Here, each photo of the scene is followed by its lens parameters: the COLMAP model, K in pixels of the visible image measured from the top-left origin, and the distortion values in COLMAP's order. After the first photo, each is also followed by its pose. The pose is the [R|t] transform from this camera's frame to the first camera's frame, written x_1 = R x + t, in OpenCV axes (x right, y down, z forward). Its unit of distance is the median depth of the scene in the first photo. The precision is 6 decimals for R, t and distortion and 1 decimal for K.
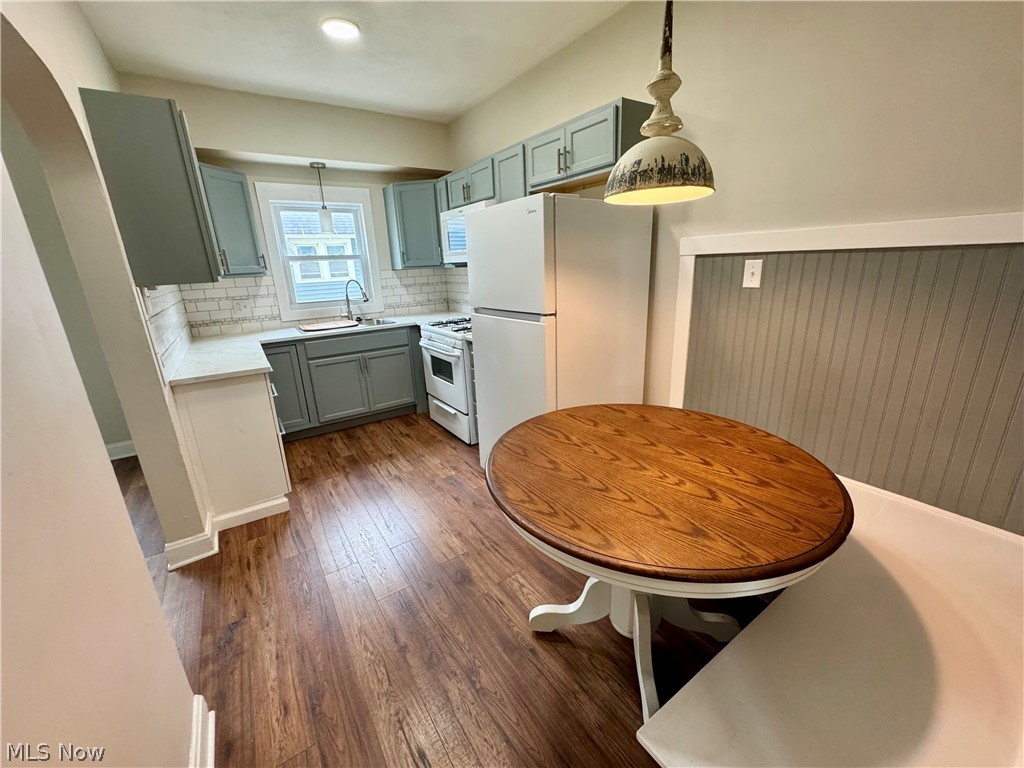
lens RADIAL K [[407.3, 0, 509.6], [0, 407.3, 380.0], [0, 0, 1]] dist [-0.004508, 0.001638]
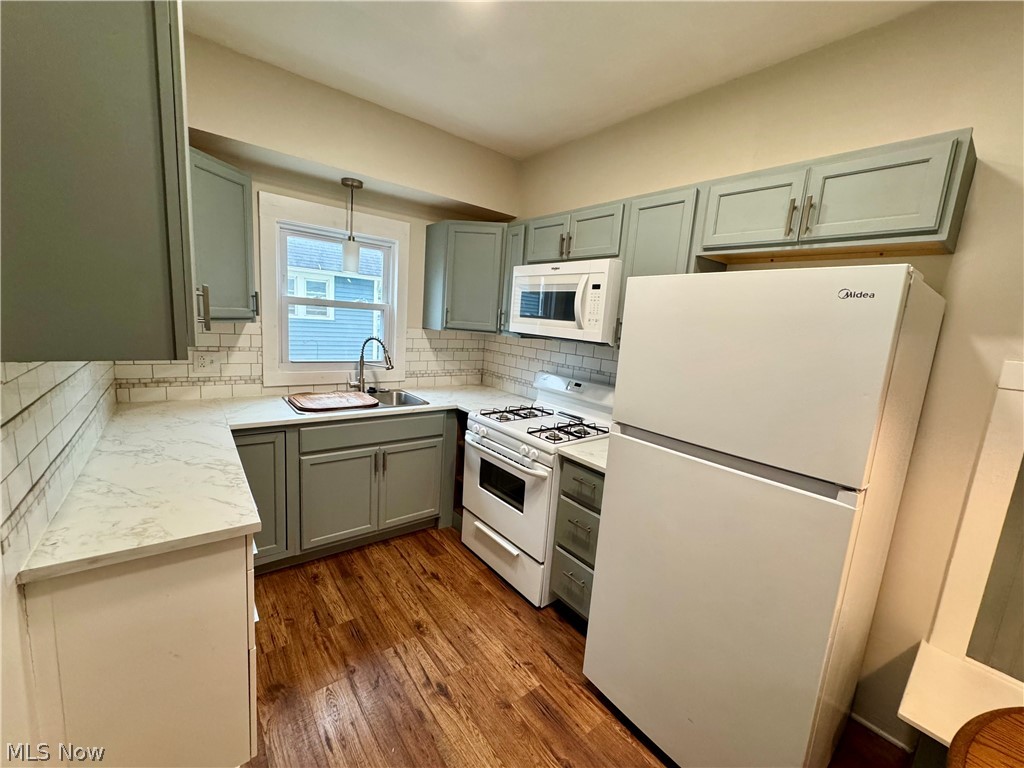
lens RADIAL K [[407.3, 0, 510.3], [0, 407.3, 380.9], [0, 0, 1]] dist [-0.004508, 0.001638]
pose [[0.990541, 0.099052, 0.094956, -0.225002], [-0.086435, 0.987890, -0.128850, -0.106966], [-0.106569, 0.119424, 0.987107, 0.291392]]
